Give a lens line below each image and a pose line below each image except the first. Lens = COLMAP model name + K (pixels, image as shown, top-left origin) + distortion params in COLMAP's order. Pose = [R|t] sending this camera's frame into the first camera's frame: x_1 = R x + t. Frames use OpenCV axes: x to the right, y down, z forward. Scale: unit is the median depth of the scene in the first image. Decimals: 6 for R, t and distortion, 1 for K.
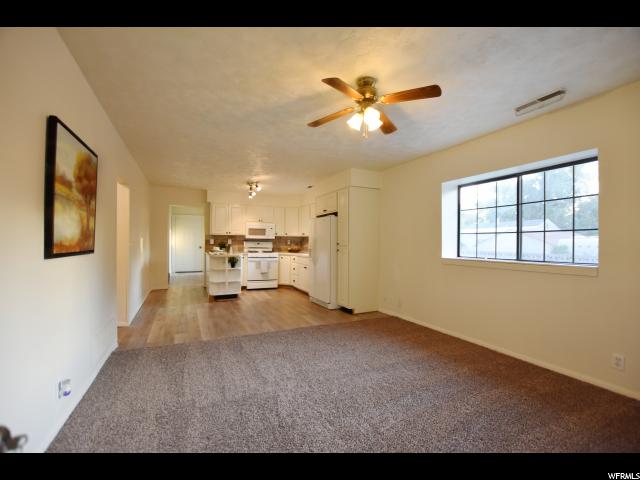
lens RADIAL K [[282.0, 0, 320.0], [0, 282.0, 240.0], [0, 0, 1]] dist [-0.021255, 0.000314]
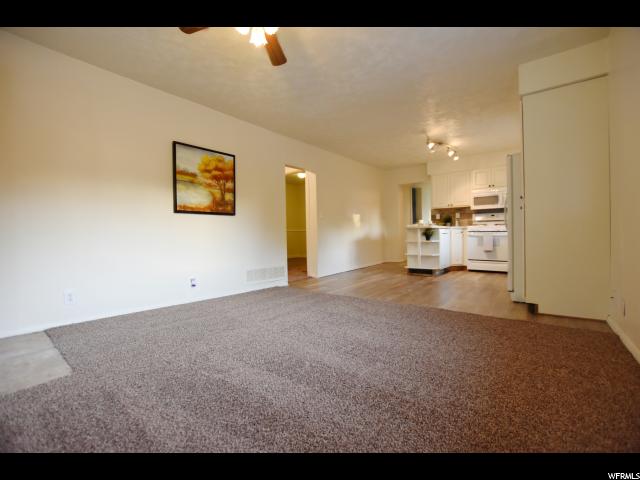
lens RADIAL K [[282.0, 0, 320.0], [0, 282.0, 240.0], [0, 0, 1]] dist [-0.021255, 0.000314]
pose [[0.437091, -0.000790, -0.899417, 0.297960], [0.030201, 0.999449, 0.013799, 0.060864], [0.898910, -0.033194, 0.436874, 0.236205]]
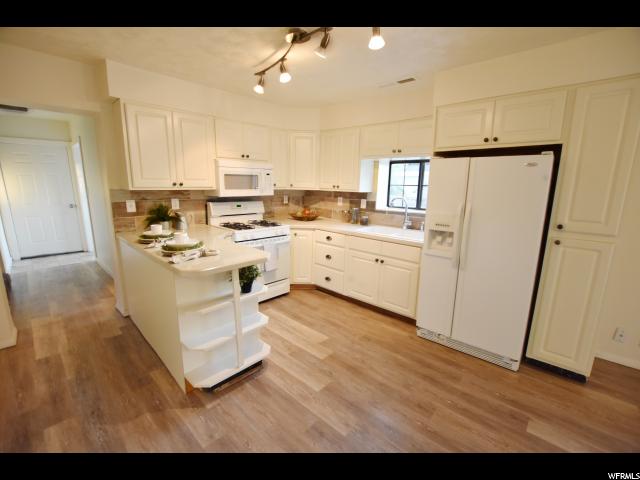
lens RADIAL K [[282.0, 0, 320.0], [0, 282.0, 240.0], [0, 0, 1]] dist [-0.021255, 0.000314]
pose [[0.927536, -0.068869, 0.367334, -0.291355], [-0.008360, 0.978806, 0.204619, -0.031933], [-0.373640, -0.192863, 0.907302, 0.542523]]
